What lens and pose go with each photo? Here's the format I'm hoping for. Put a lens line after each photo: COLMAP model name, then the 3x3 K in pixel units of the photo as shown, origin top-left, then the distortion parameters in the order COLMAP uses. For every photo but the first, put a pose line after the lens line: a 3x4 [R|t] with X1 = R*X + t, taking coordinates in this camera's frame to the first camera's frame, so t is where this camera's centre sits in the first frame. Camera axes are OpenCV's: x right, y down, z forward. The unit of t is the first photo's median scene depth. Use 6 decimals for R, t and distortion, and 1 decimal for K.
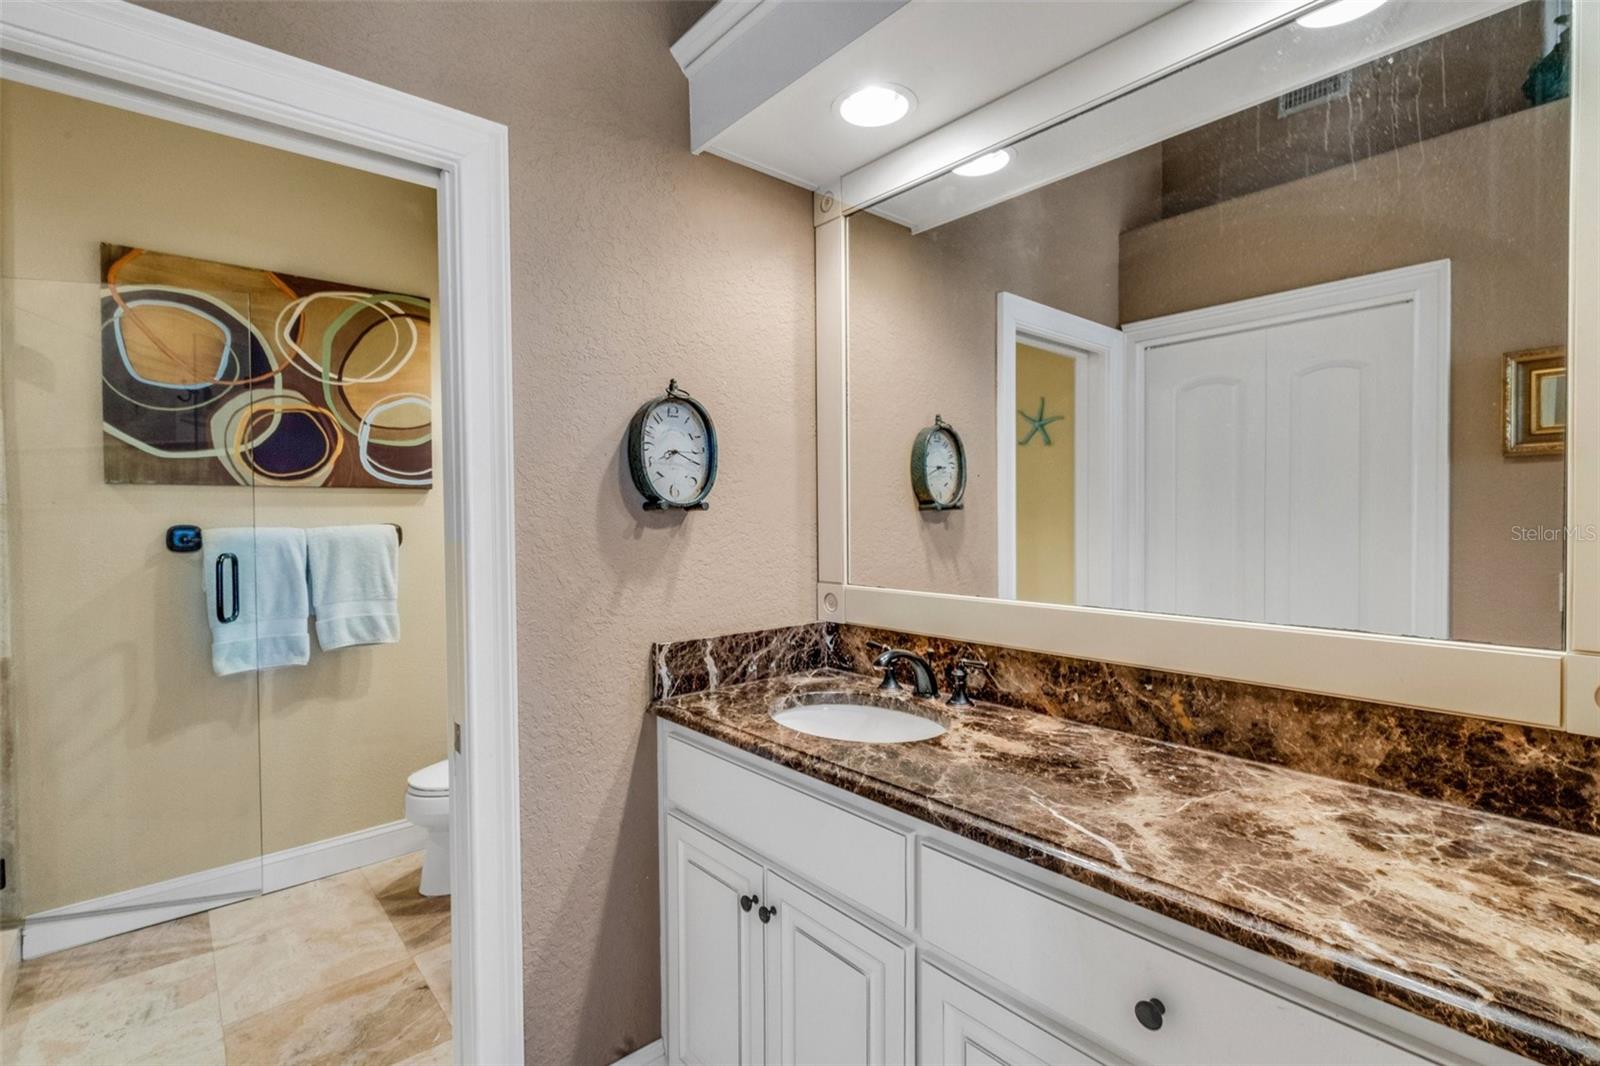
lens RADIAL K [[738.3, 0, 793.8], [0, 738.3, 528.3], [0, 0, 1]] dist [-0.000324, 0.000576]
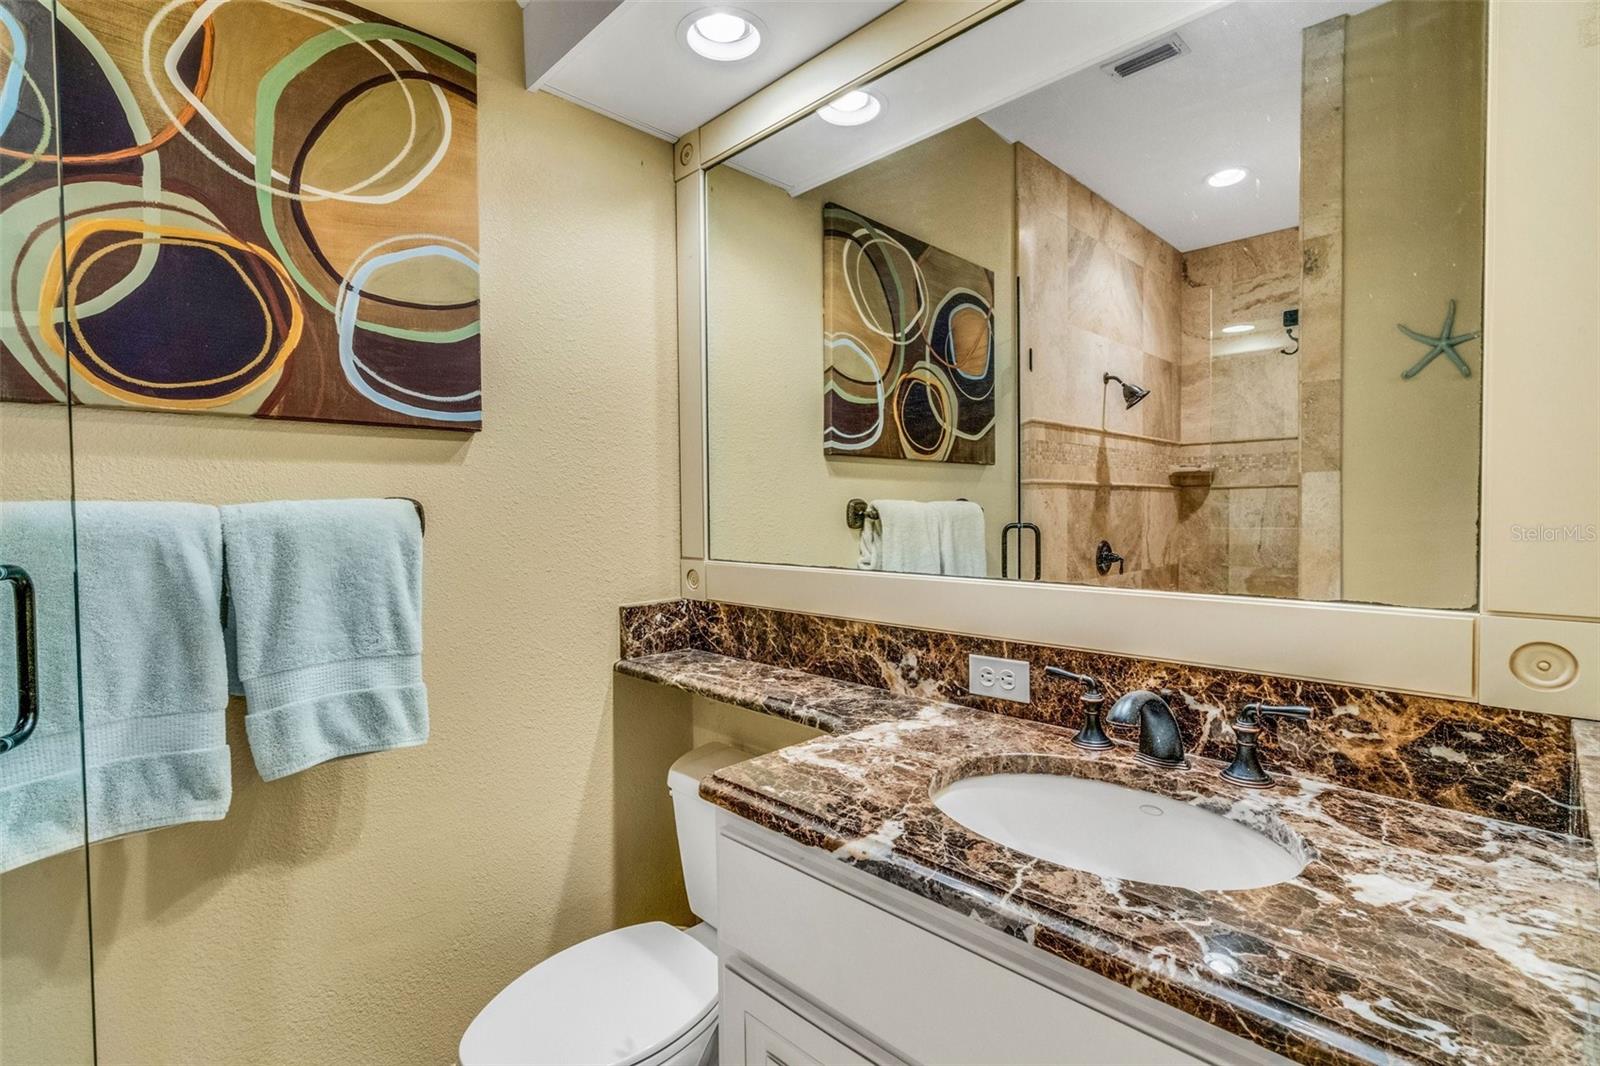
lens RADIAL K [[733.8, 0, 799.6], [0, 733.8, 525.2], [0, 0, 1]] dist [-0.002832, -0.000878]
pose [[0.997277, -0.003951, 0.073648, -0.332133], [0.003313, 0.999956, 0.008783, 0.009073], [-0.073679, -0.008515, 0.997246, 0.513898]]
